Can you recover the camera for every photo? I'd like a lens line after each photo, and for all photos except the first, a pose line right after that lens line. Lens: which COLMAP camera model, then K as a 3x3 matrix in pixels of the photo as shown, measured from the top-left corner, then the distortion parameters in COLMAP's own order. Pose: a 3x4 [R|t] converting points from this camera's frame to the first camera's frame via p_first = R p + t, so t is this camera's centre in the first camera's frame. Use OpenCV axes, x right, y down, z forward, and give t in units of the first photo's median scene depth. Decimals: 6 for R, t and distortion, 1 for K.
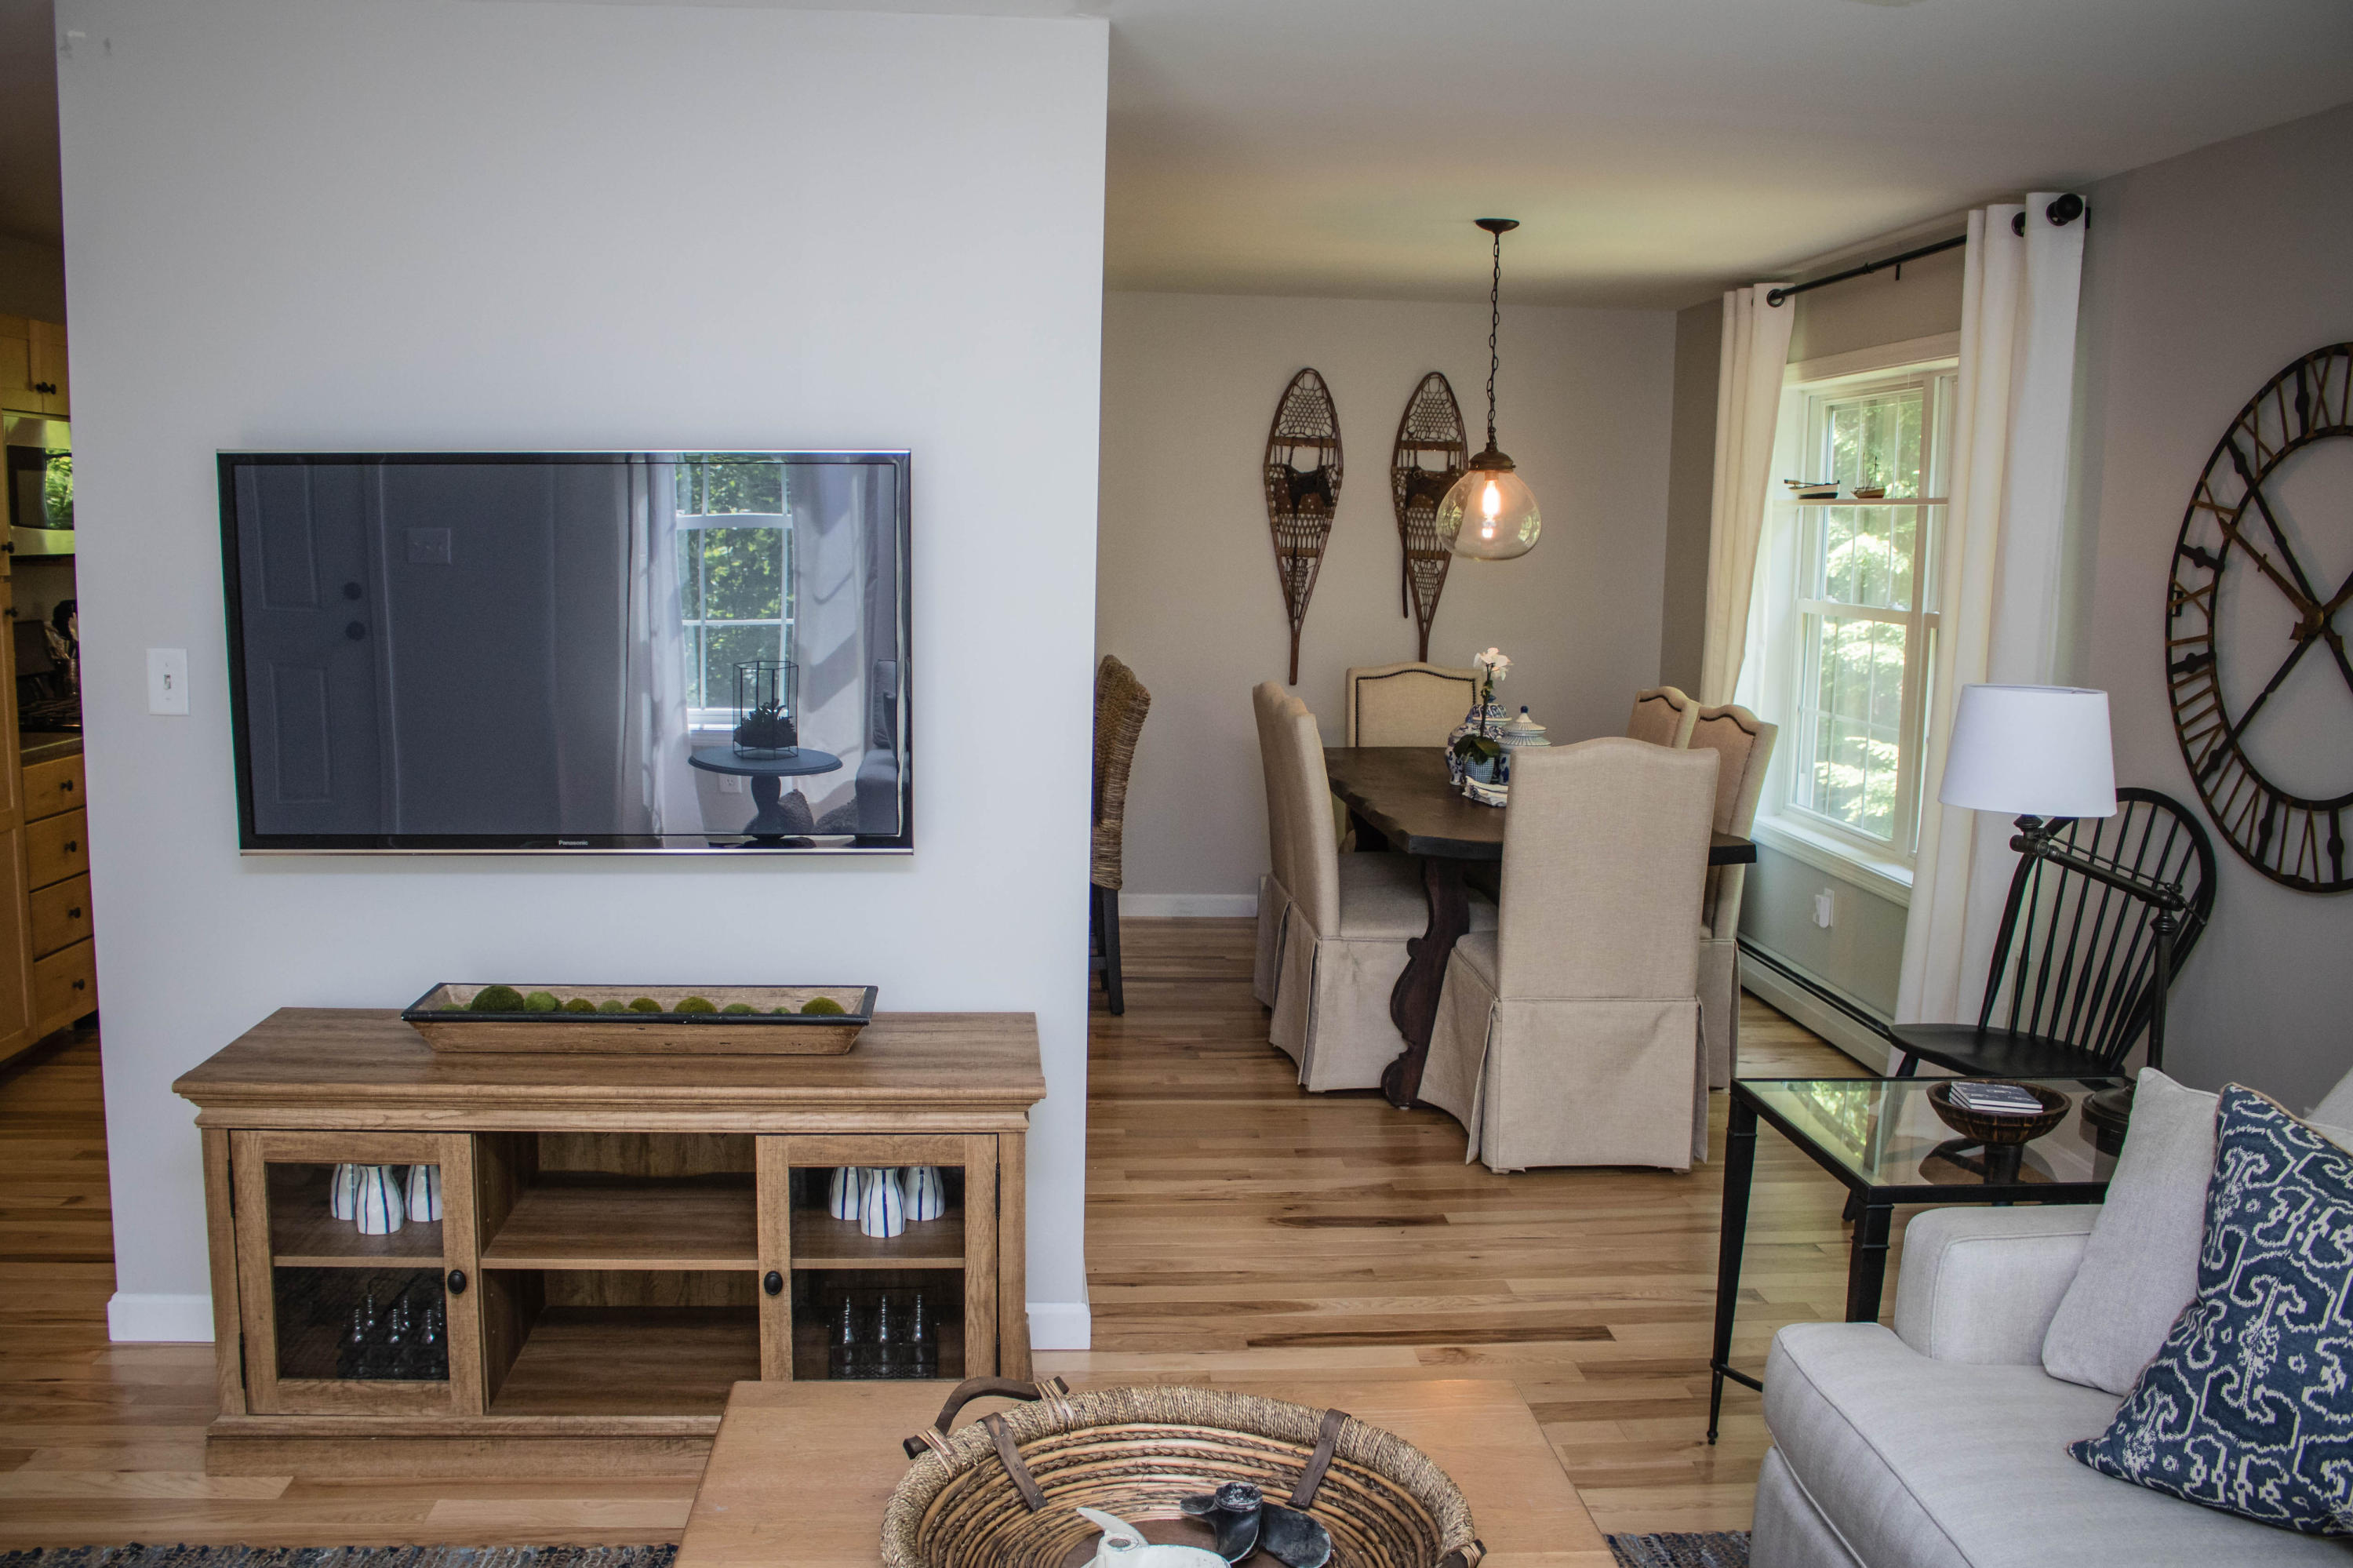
lens RADIAL K [[1978.8, 0, 1172.5], [0, 1978.8, 803.5], [0, 0, 1]] dist [-0.119853, 0.067850]
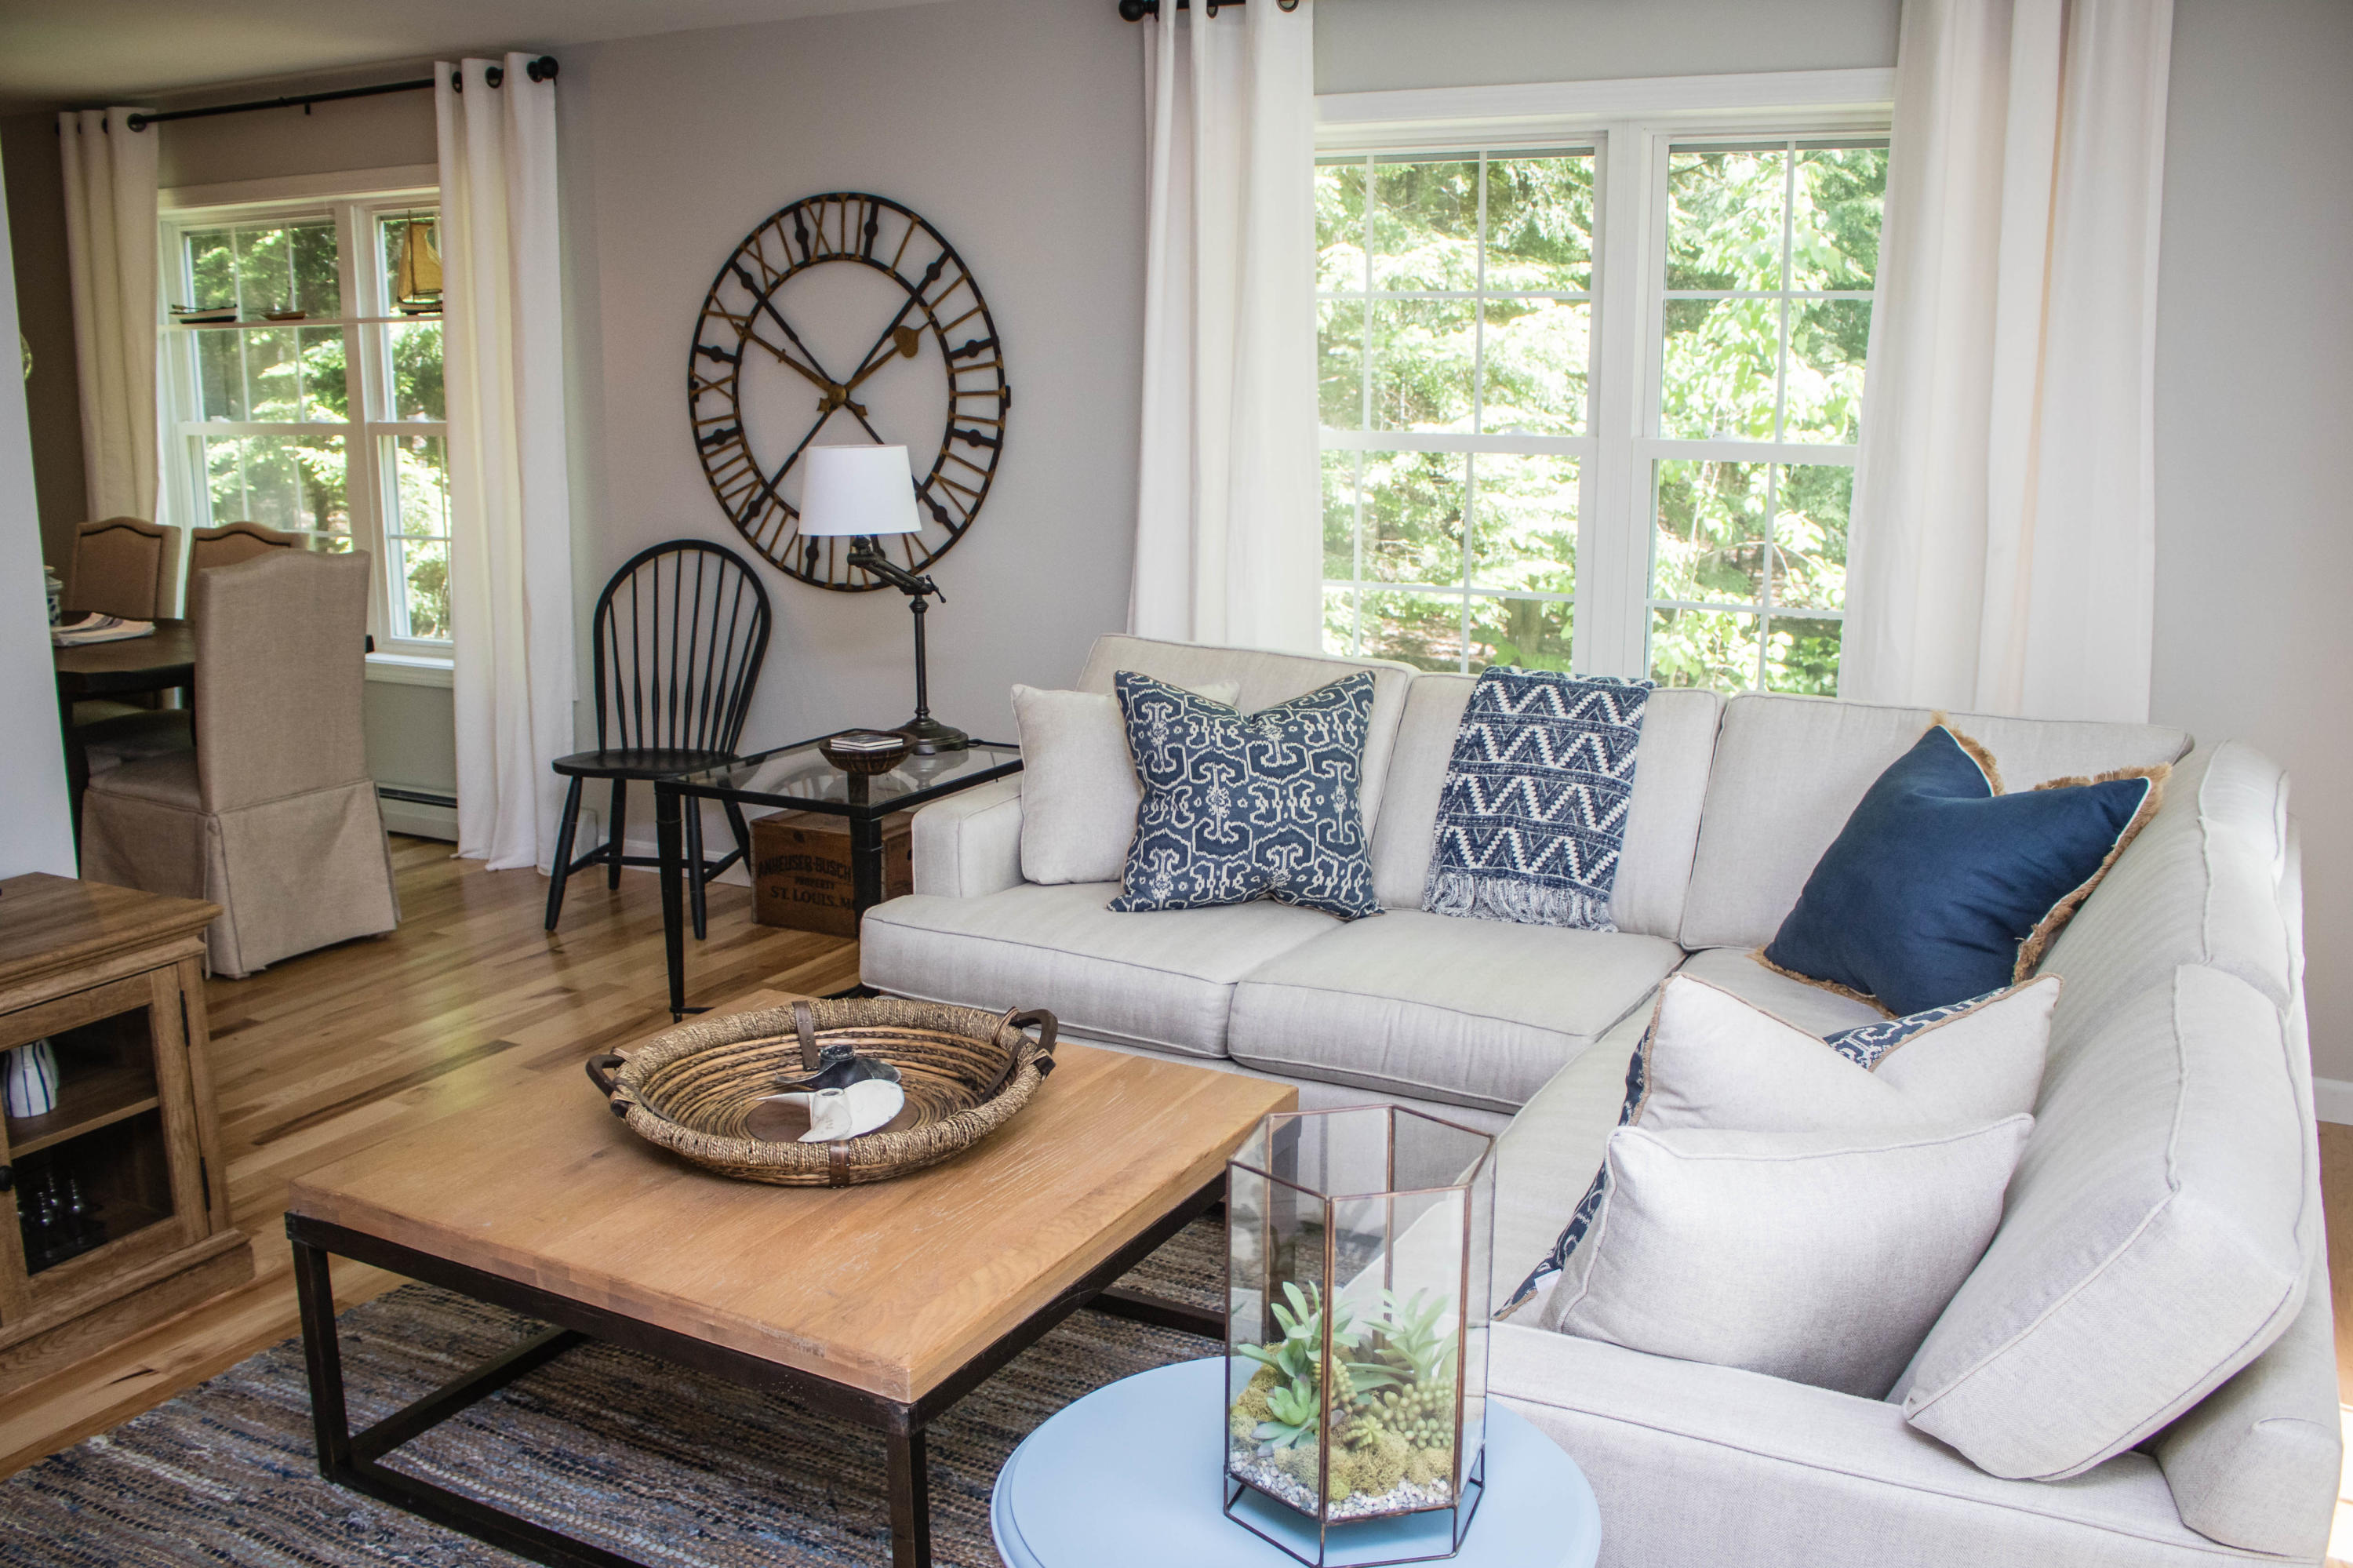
lens RADIAL K [[2084.6, 0, 1088.2], [0, 2084.6, 763.2], [0, 0, 1]] dist [-0.095027, 0.005187]
pose [[0.561095, -0.184820, 0.806854, -0.523023], [0.134973, 0.982137, 0.131109, -0.007096], [-0.816673, 0.035339, 0.576018, 0.001845]]
